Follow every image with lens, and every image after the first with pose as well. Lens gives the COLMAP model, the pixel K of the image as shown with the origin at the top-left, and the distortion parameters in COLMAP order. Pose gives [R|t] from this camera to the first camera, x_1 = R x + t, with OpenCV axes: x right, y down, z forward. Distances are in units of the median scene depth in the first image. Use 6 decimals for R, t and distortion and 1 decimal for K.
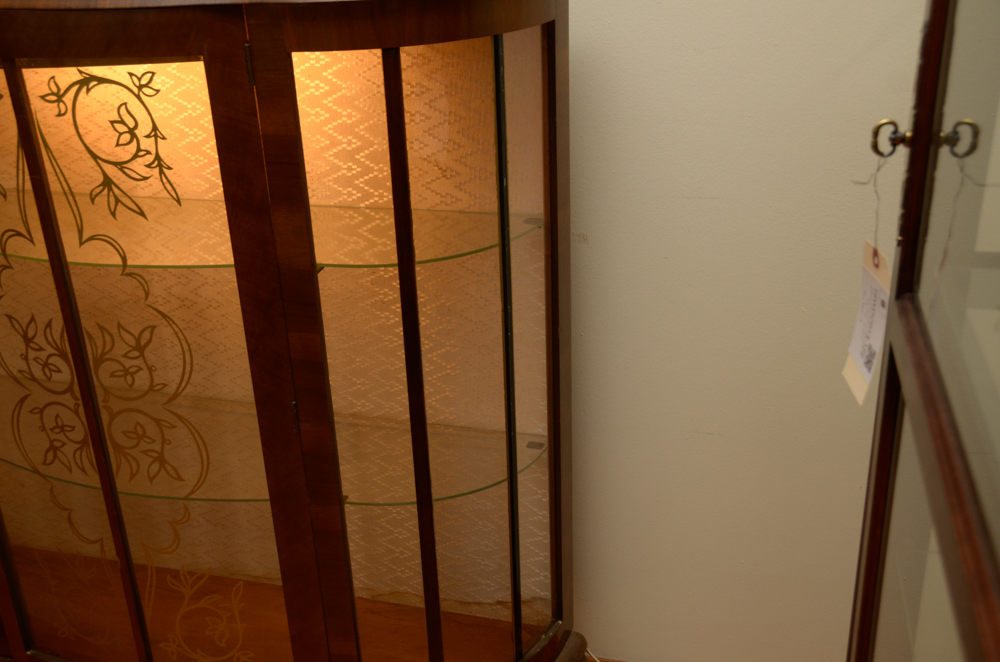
lens RADIAL K [[1128.1, 0, 491.1], [0, 1128.1, 339.8], [0, 0, 1]] dist [0.043327, 0.000000]
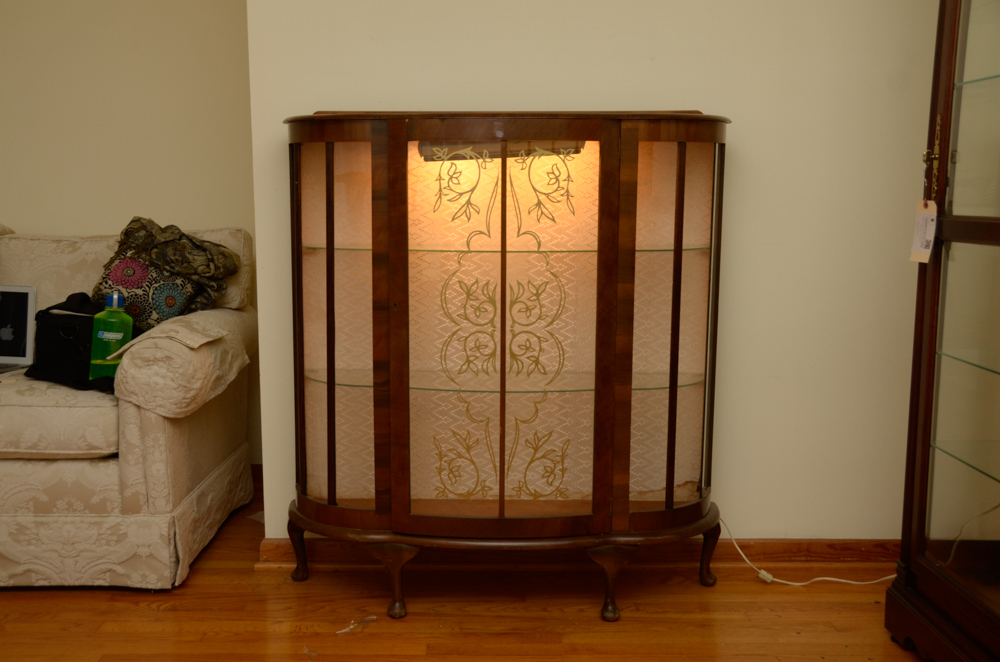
lens RADIAL K [[1128.1, 0, 485.7], [0, 1128.1, 349.1], [0, 0, 1]] dist [0.043327, 0.000000]
pose [[0.962241, 0.010651, 0.271992, -0.946985], [0.066774, 0.959465, -0.273801, 0.633901], [-0.263883, 0.281625, 0.922525, -0.730001]]
